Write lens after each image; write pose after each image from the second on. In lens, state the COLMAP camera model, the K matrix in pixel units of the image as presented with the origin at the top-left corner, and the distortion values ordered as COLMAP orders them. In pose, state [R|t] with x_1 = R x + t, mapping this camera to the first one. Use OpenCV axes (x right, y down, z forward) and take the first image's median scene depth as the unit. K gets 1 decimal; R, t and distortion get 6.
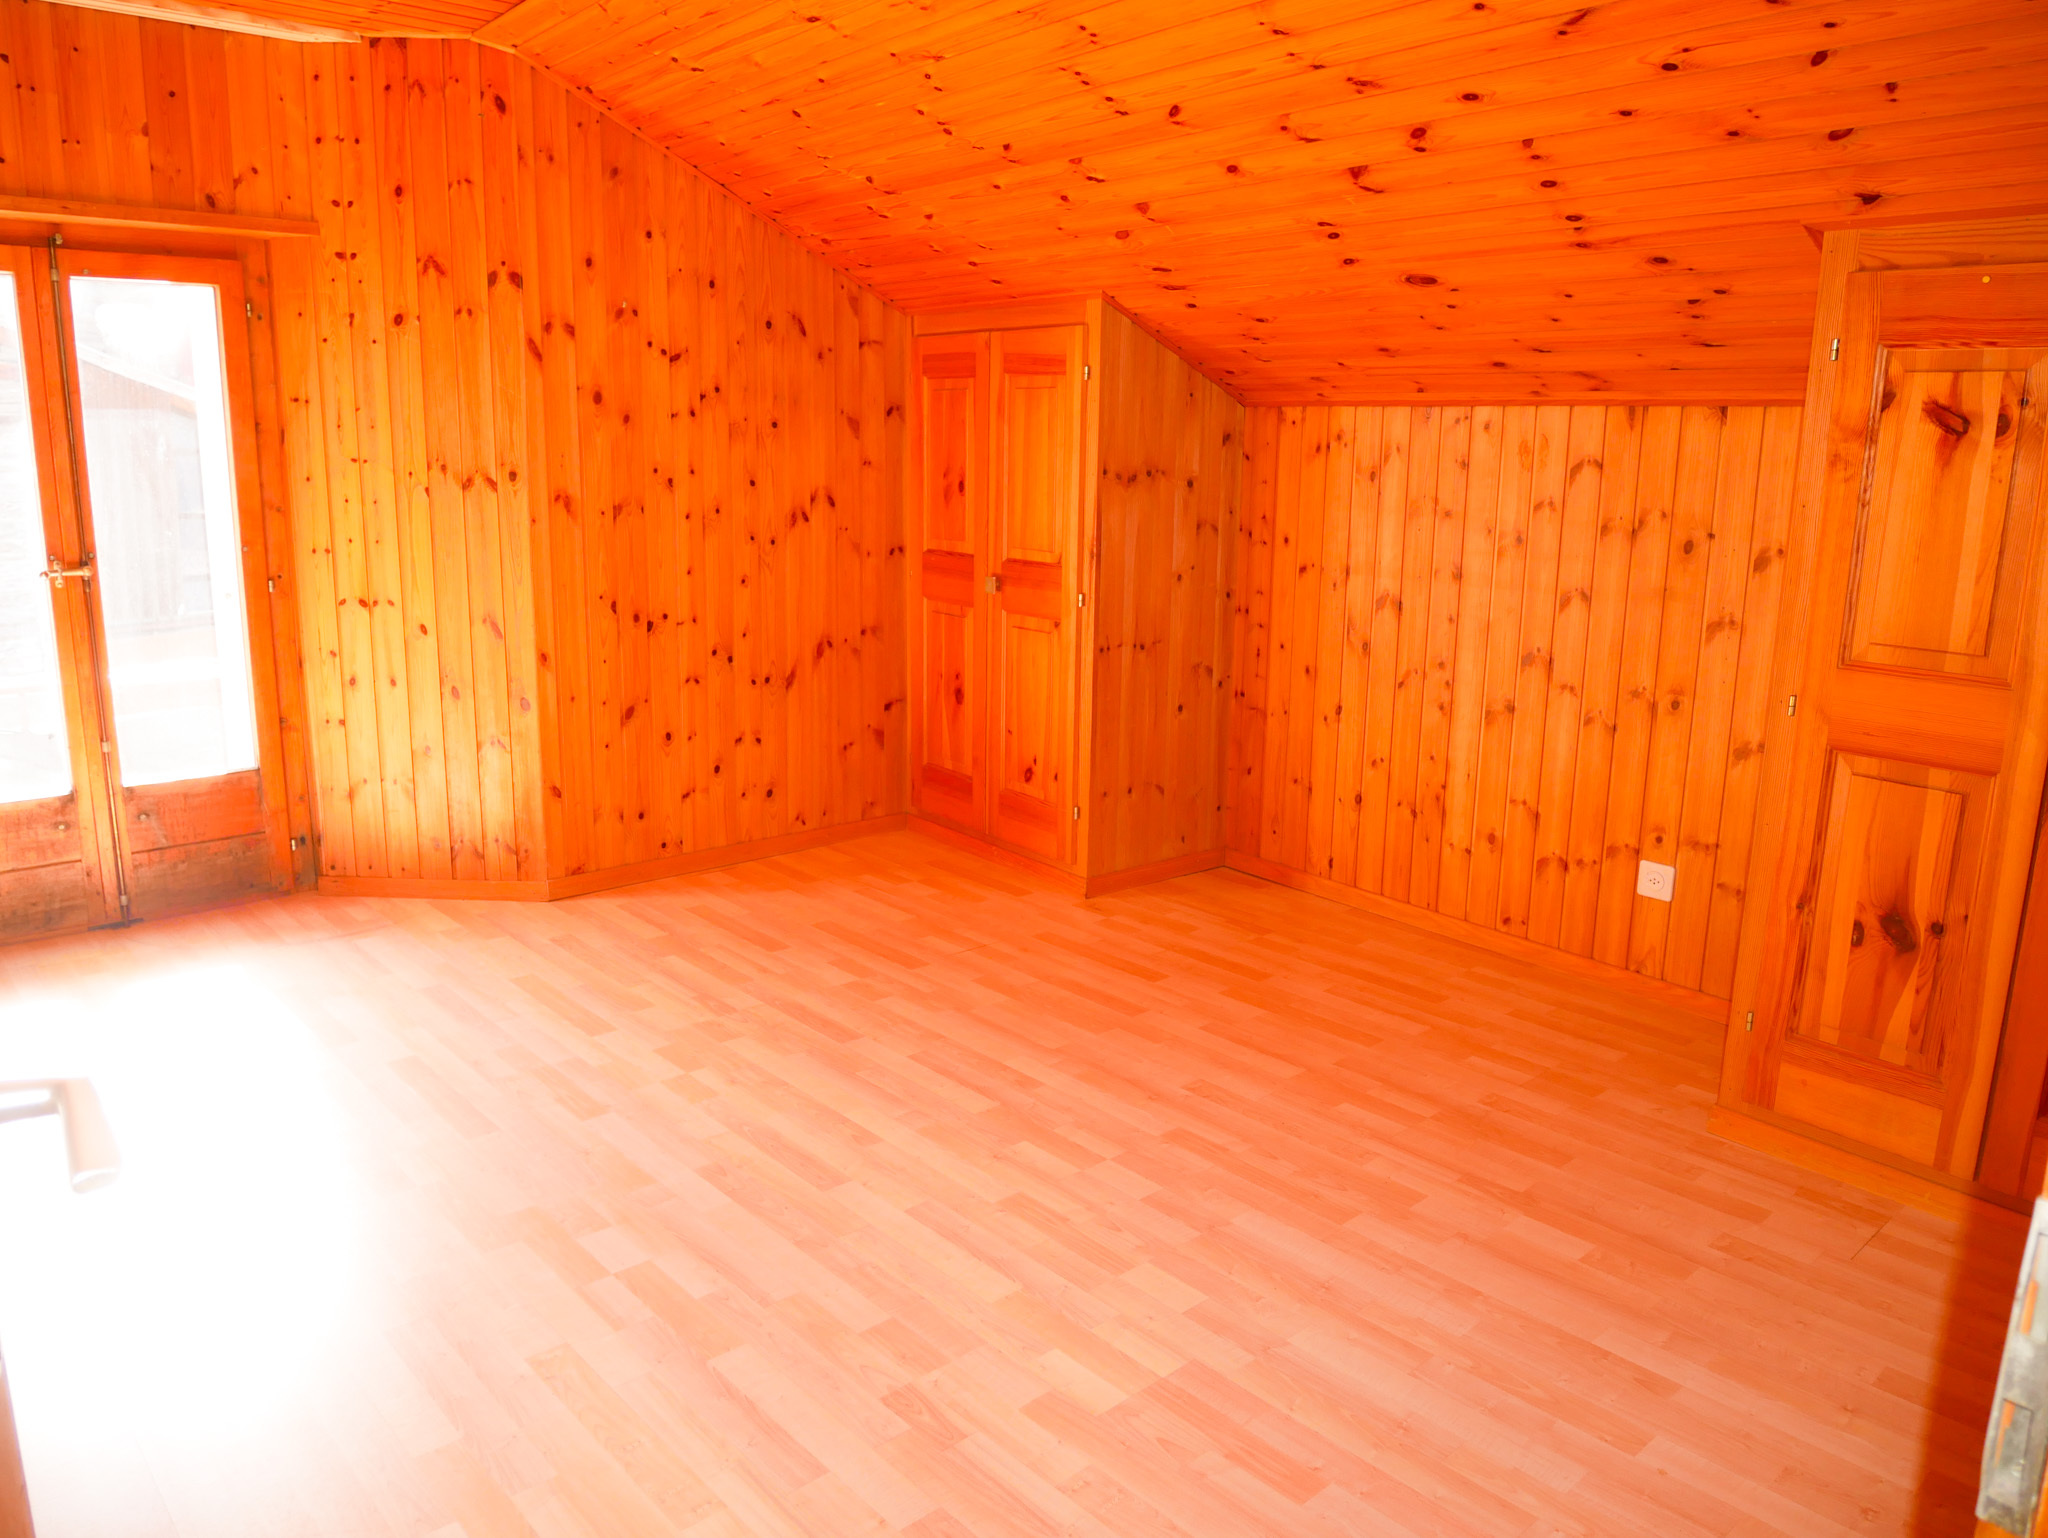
lens RADIAL K [[1470.4, 0, 1018.6], [0, 1470.4, 762.8], [0, 0, 1]] dist [-0.069987, 0.022882]
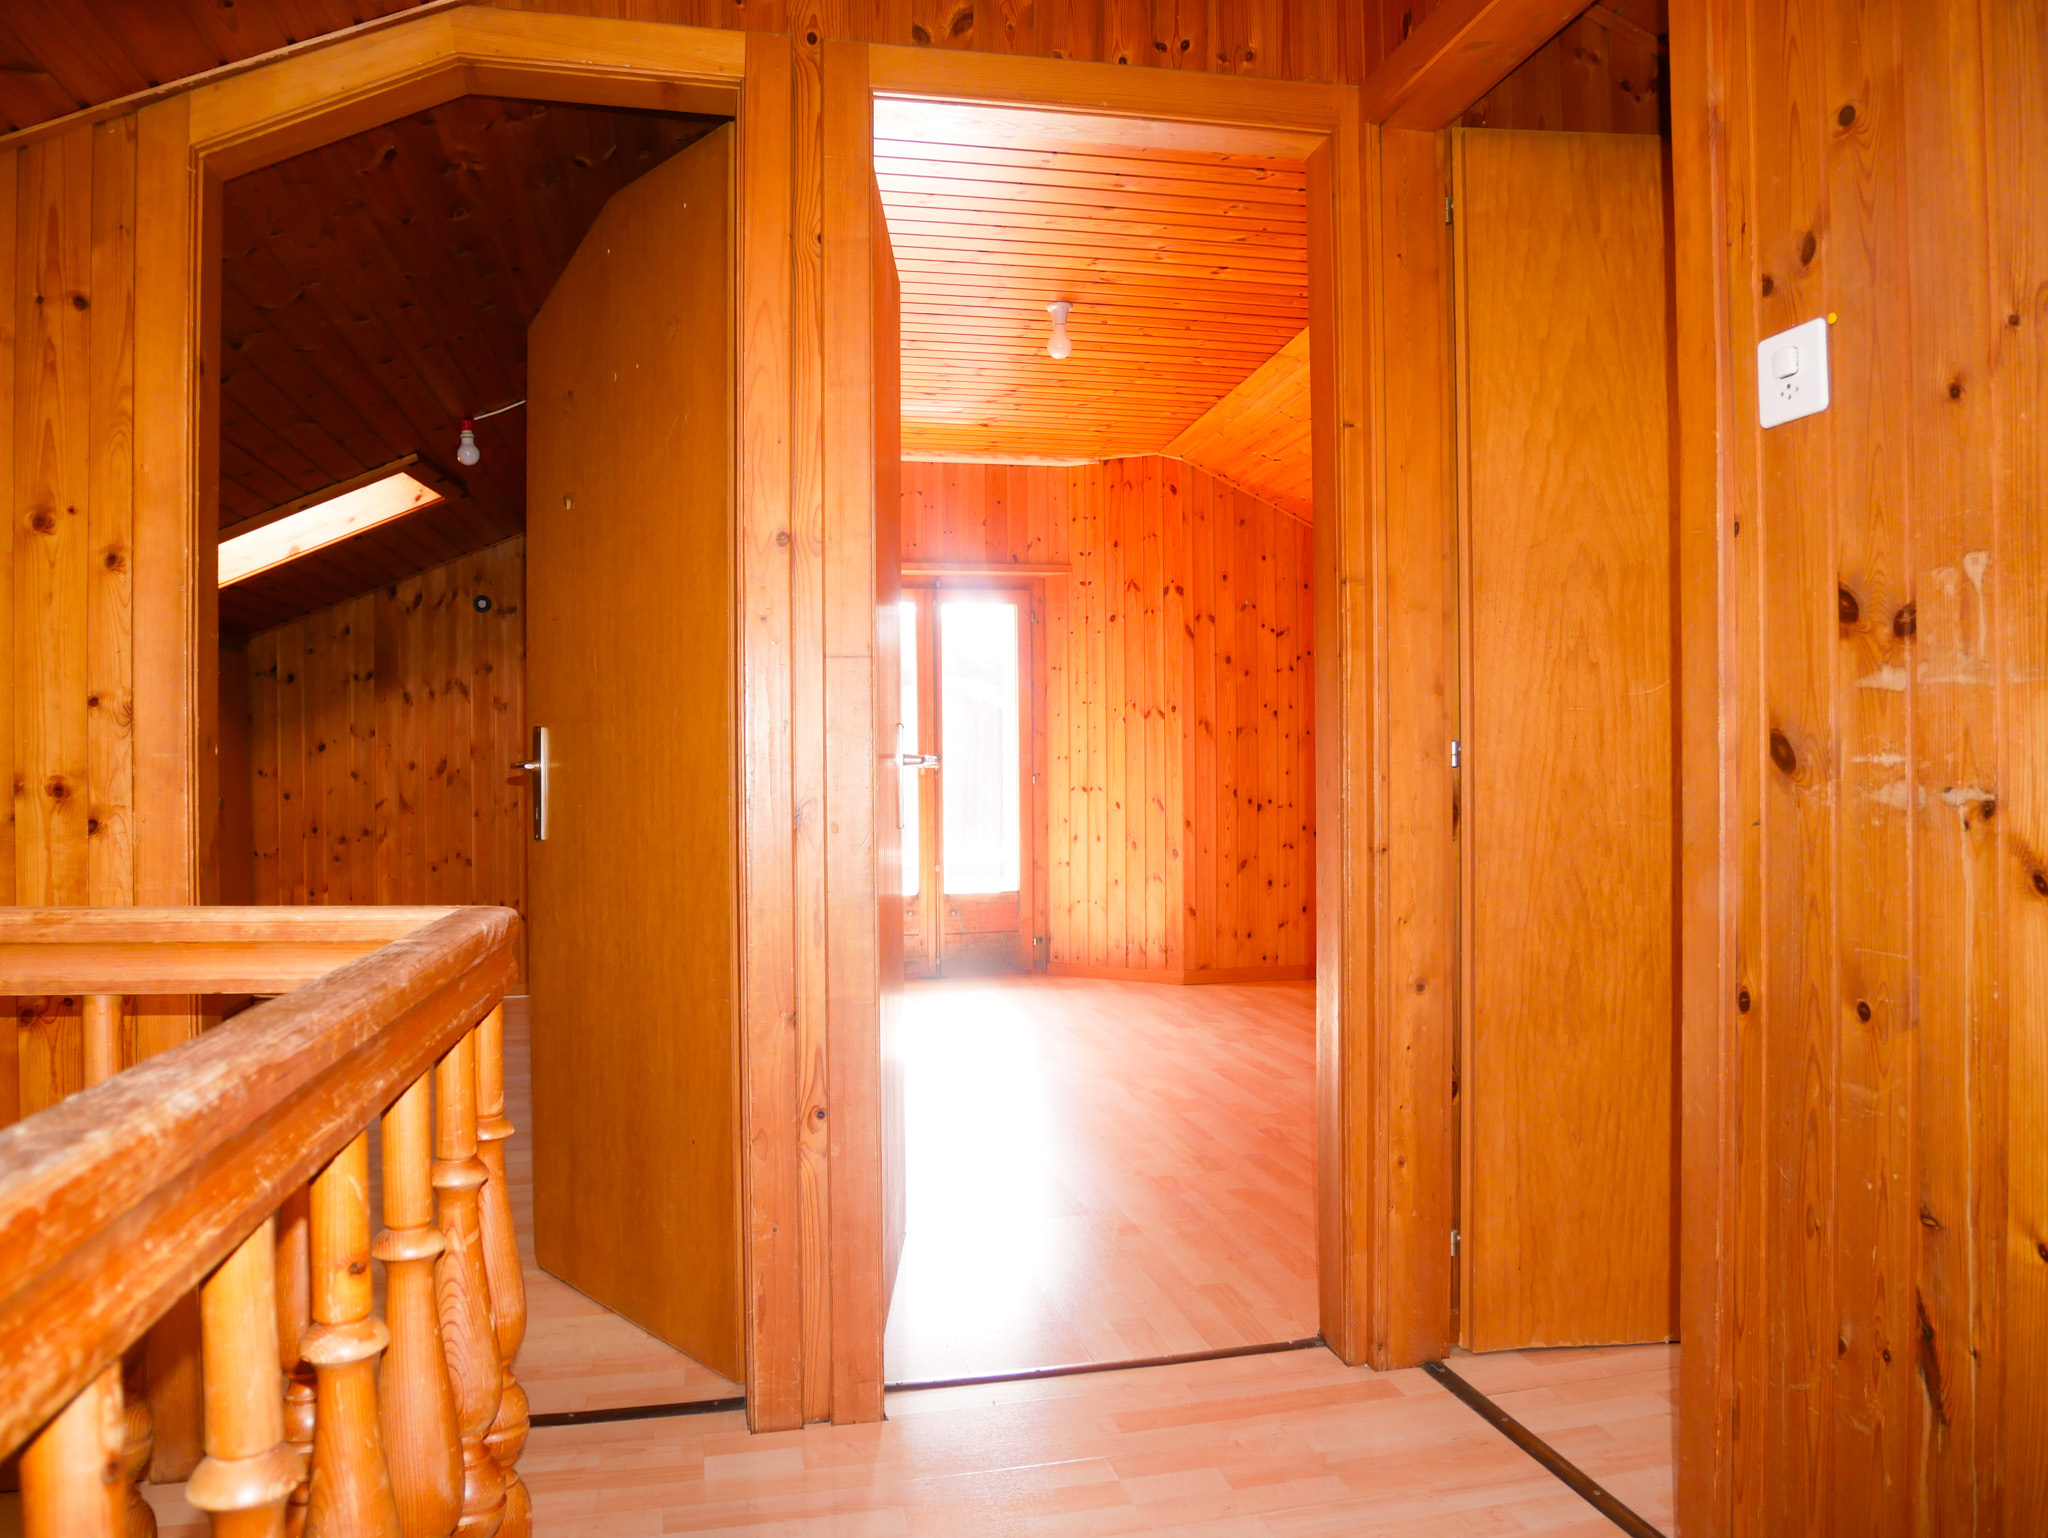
lens RADIAL K [[1470.4, 0, 1017.7], [0, 1470.4, 769.4], [0, 0, 1]] dist [-0.069987, 0.022882]
pose [[0.870351, -0.020489, -0.492005, 0.295574], [-0.083104, 0.978692, -0.187767, 0.185094], [0.485369, 0.204311, 0.850103, -0.443804]]
